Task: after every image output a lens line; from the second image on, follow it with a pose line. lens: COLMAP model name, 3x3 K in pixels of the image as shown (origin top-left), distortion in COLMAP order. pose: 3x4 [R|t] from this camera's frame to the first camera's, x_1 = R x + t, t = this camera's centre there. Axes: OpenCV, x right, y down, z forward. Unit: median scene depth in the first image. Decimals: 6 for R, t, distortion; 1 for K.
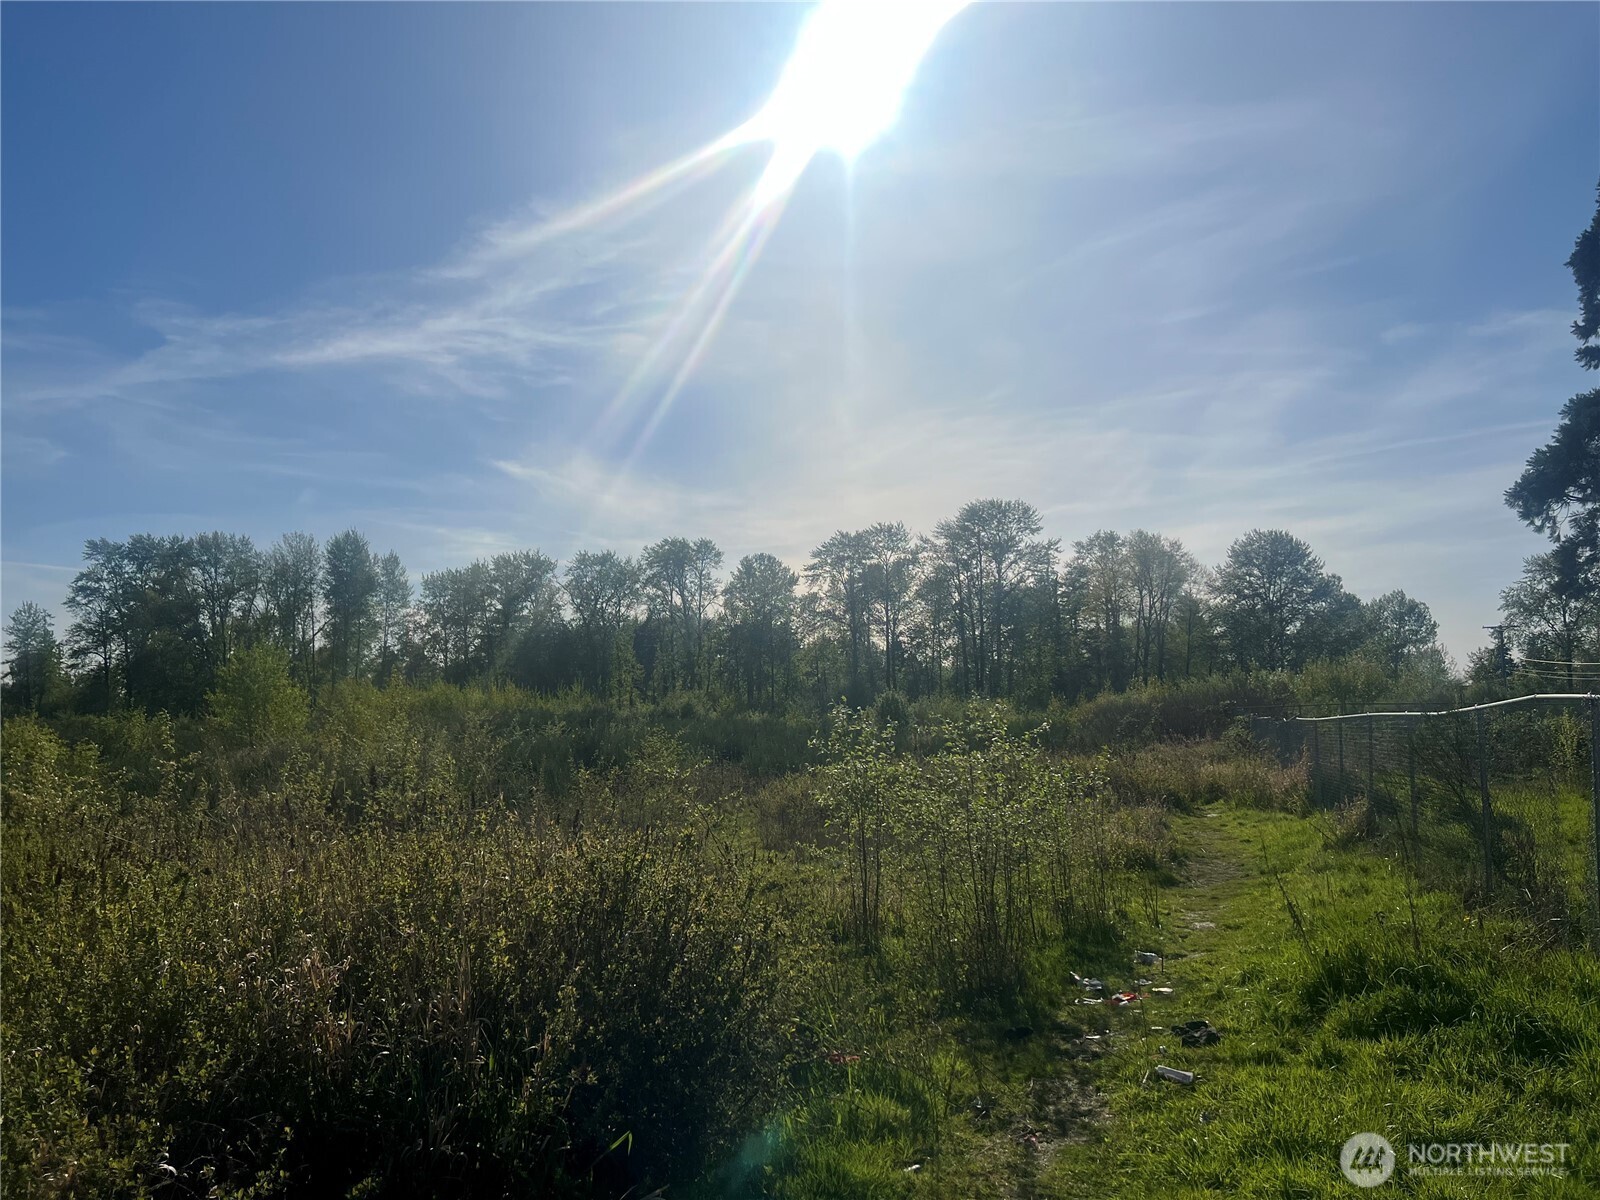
lens RADIAL K [[1189.6, 0, 805.3], [0, 1189.6, 579.3], [0, 0, 1]] dist [0.080665, -0.104952]
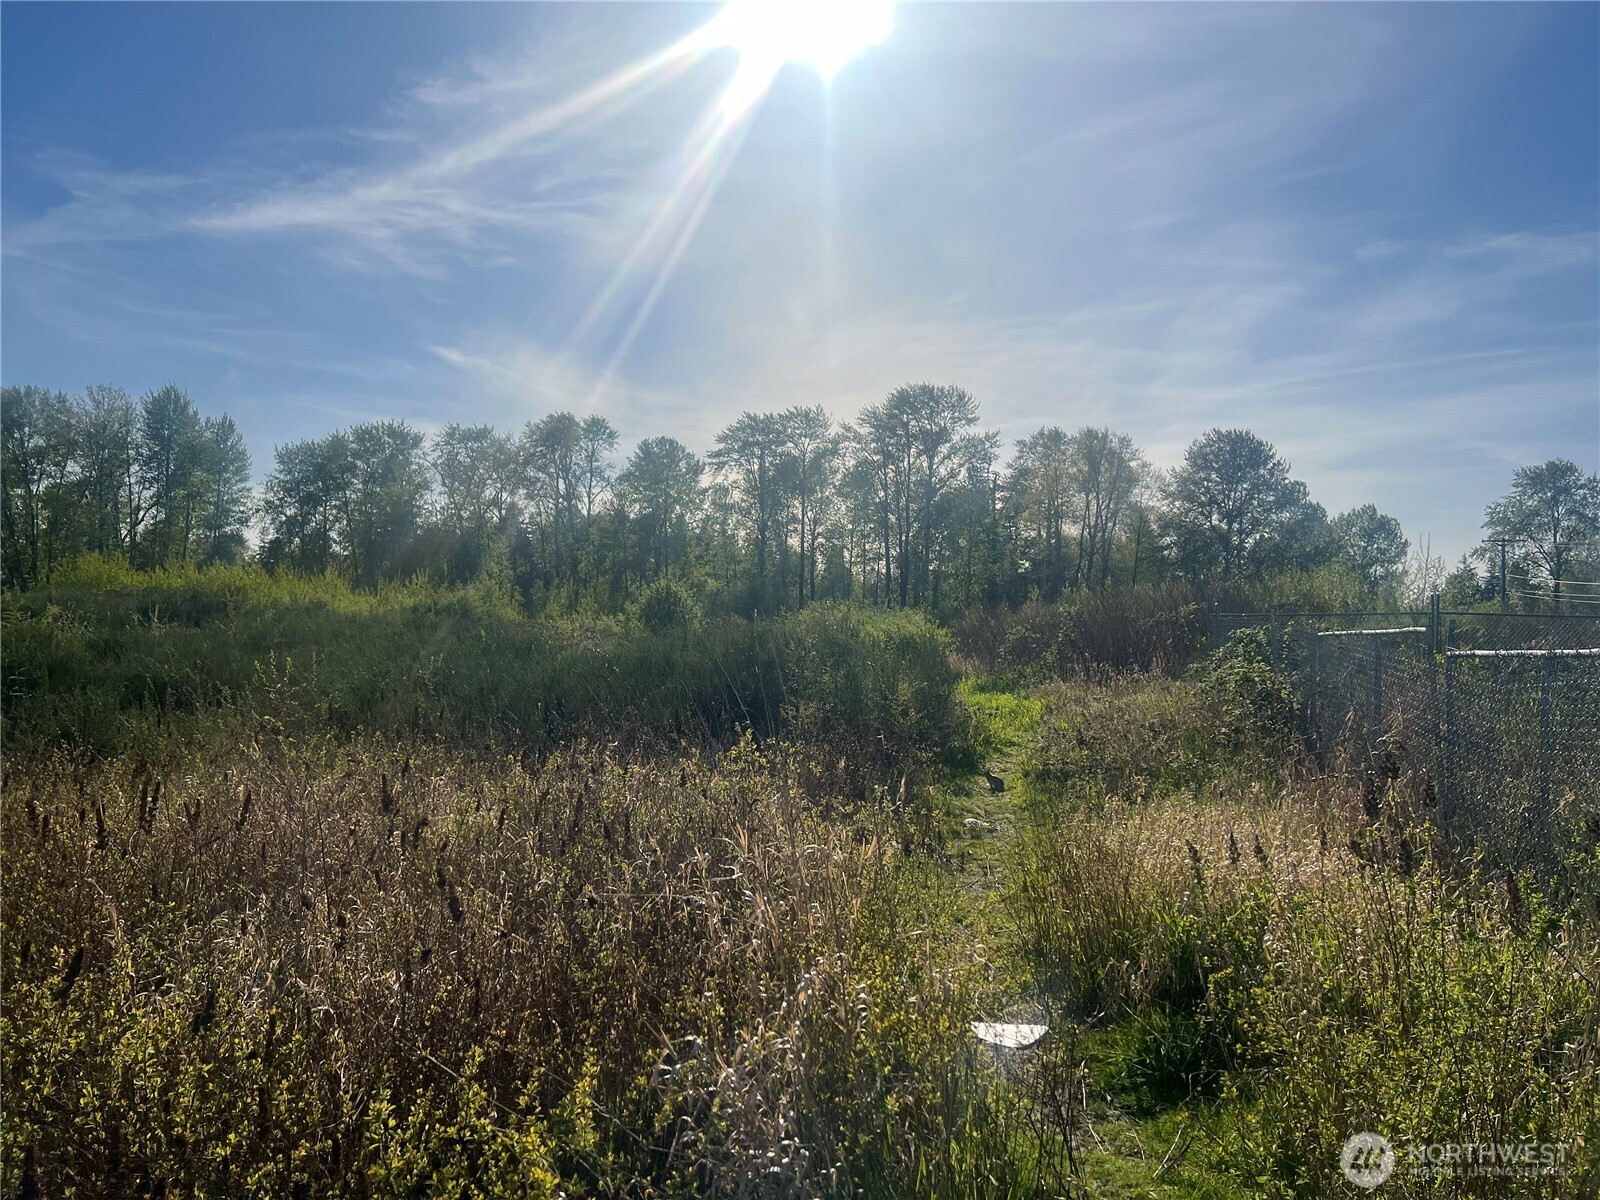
lens RADIAL K [[1189.6, 0, 816.6], [0, 1189.6, 584.7], [0, 0, 1]] dist [0.080665, -0.104952]
pose [[0.998412, 0.034809, 0.044297, 0.041387], [-0.038262, 0.996088, 0.079650, 0.012485], [-0.041351, -0.081219, 0.995838, 0.112229]]
